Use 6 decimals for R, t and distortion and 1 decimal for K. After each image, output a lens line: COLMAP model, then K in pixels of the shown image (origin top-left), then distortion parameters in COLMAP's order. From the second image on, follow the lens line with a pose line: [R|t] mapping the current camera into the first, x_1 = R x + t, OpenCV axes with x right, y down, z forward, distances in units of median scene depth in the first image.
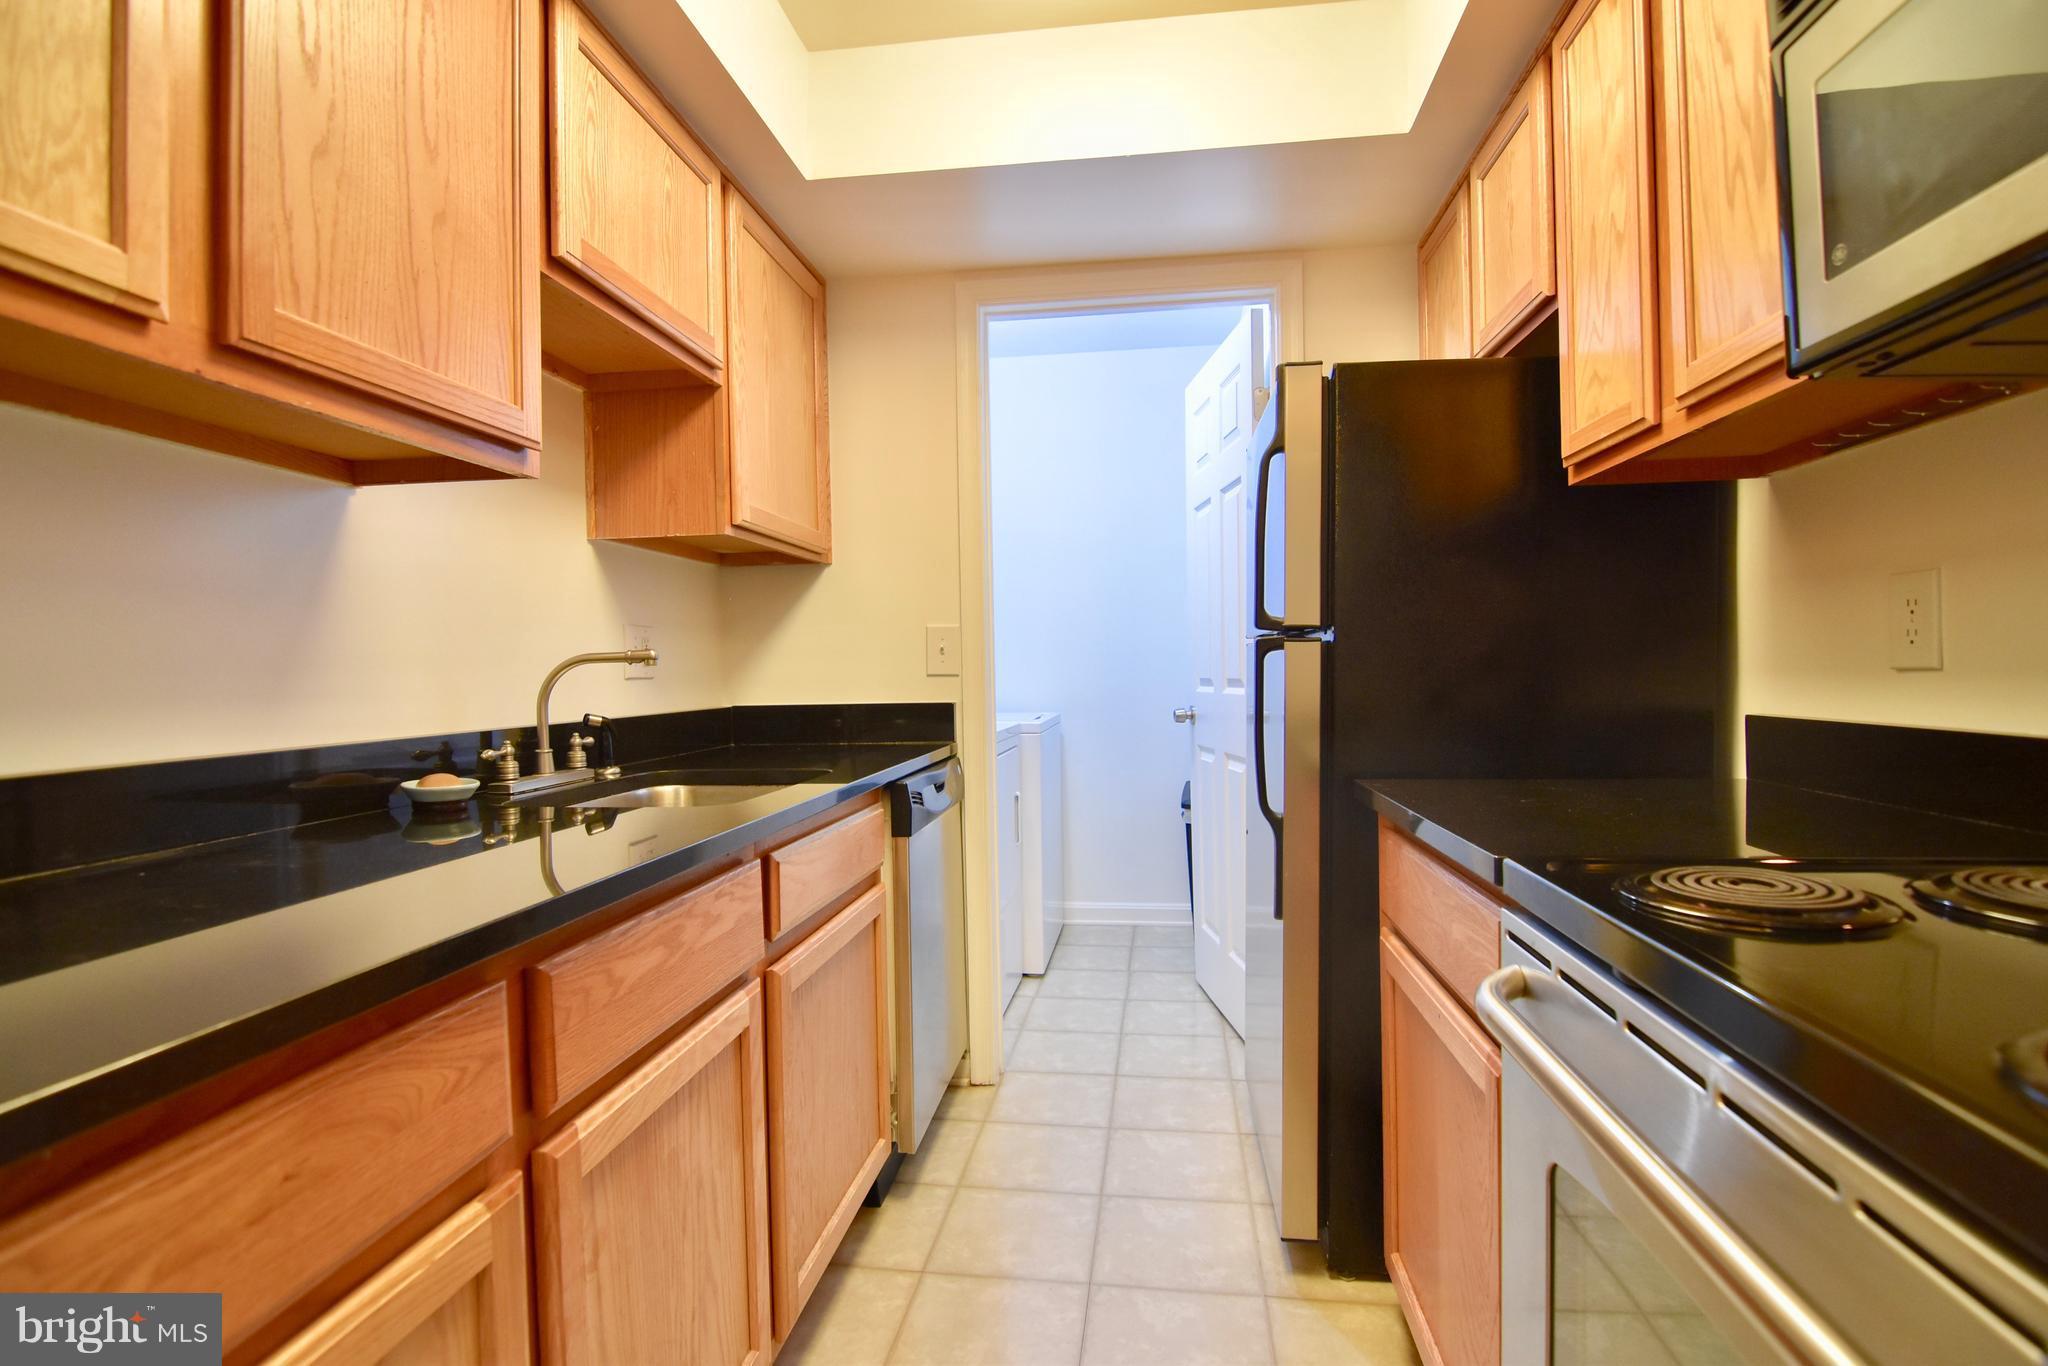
lens RADIAL K [[1004.7, 0, 1022.8], [0, 1004.7, 693.6], [0, 0, 1]] dist [-0.006300, -0.009491]
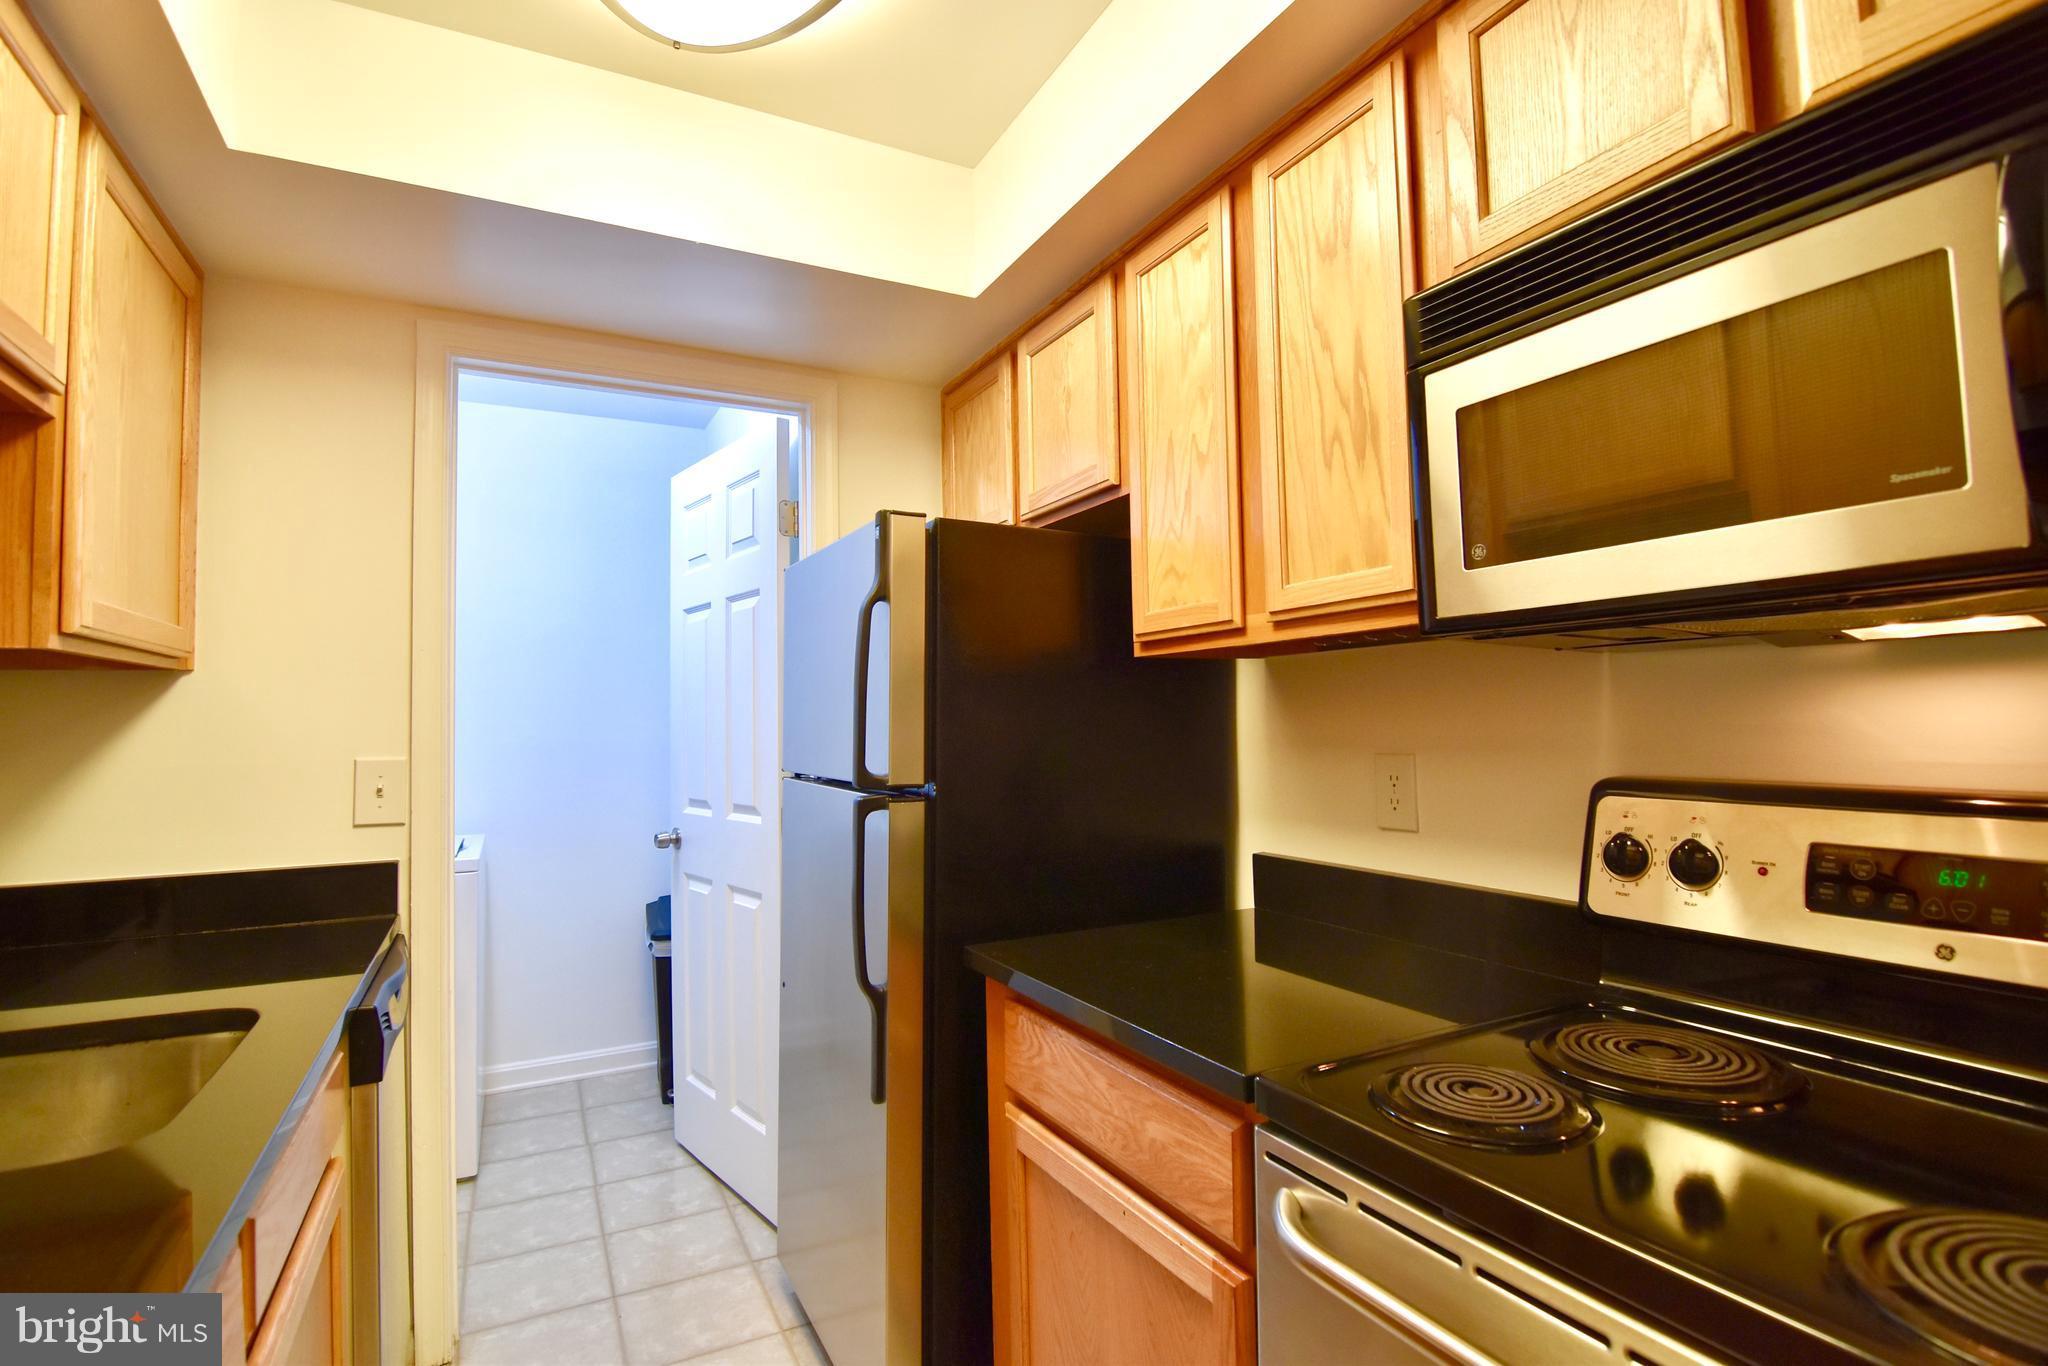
lens RADIAL K [[1004.7, 0, 1016.2], [0, 1004.7, 681.2], [0, 0, 1]] dist [-0.006300, -0.009491]
pose [[0.811525, 0.022953, 0.583866, -0.193867], [0.014416, 0.998138, -0.059276, -0.108013], [-0.584139, 0.056521, 0.809683, 0.164336]]
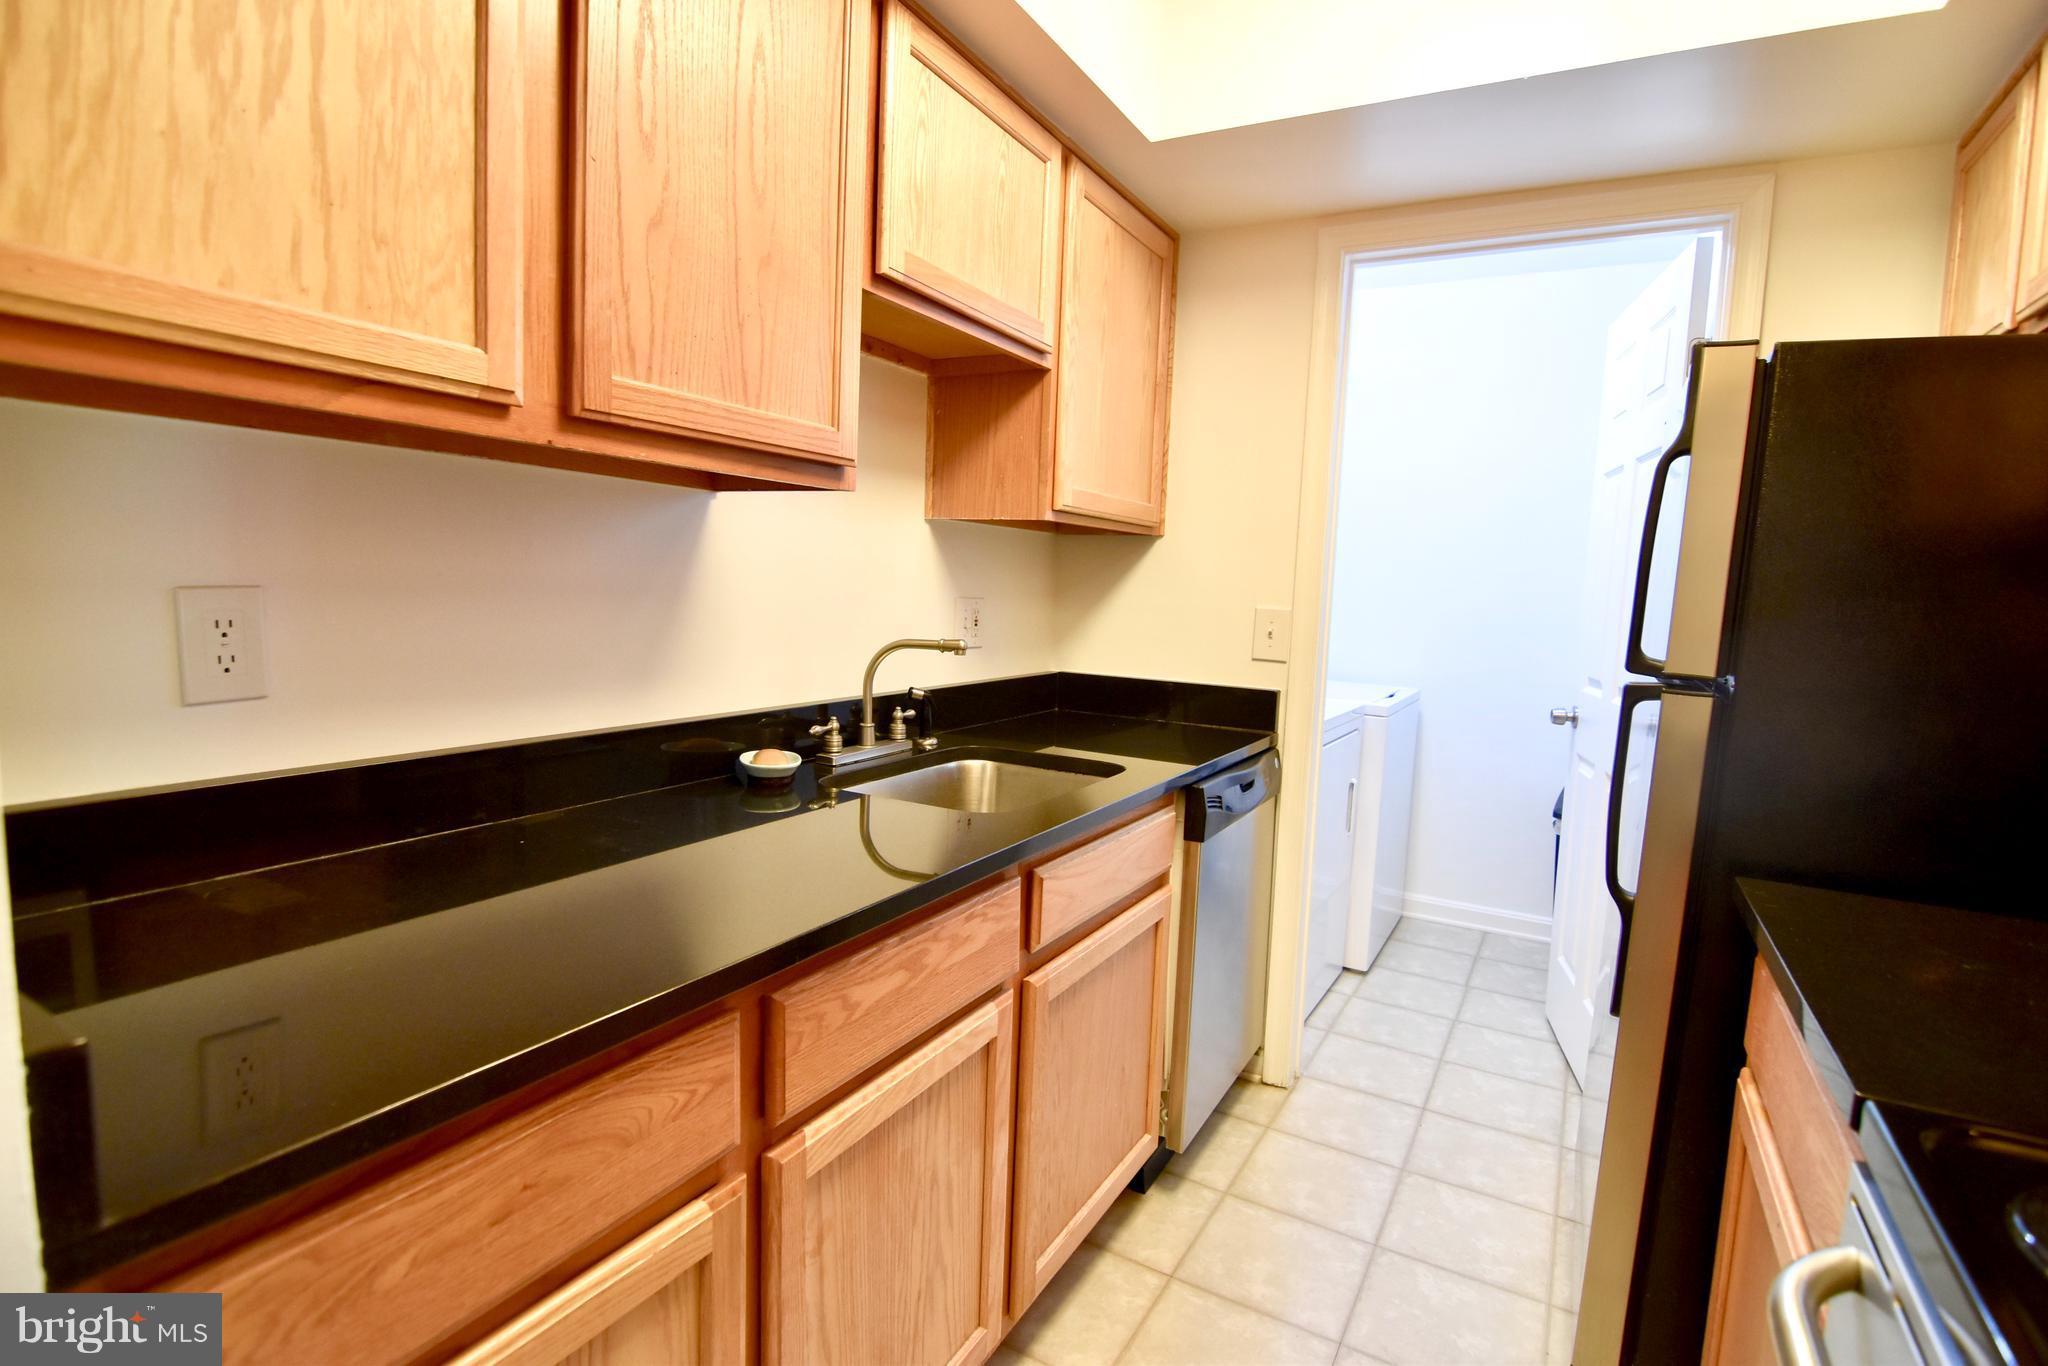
lens RADIAL K [[1004.7, 0, 1016.1], [0, 1004.7, 689.1], [0, 0, 1]] dist [-0.006300, -0.009491]
pose [[0.923813, 0.093765, -0.371185, 0.077542], [-0.061032, 0.993214, 0.098998, -0.103102], [0.377949, -0.068801, 0.923267, 0.055200]]
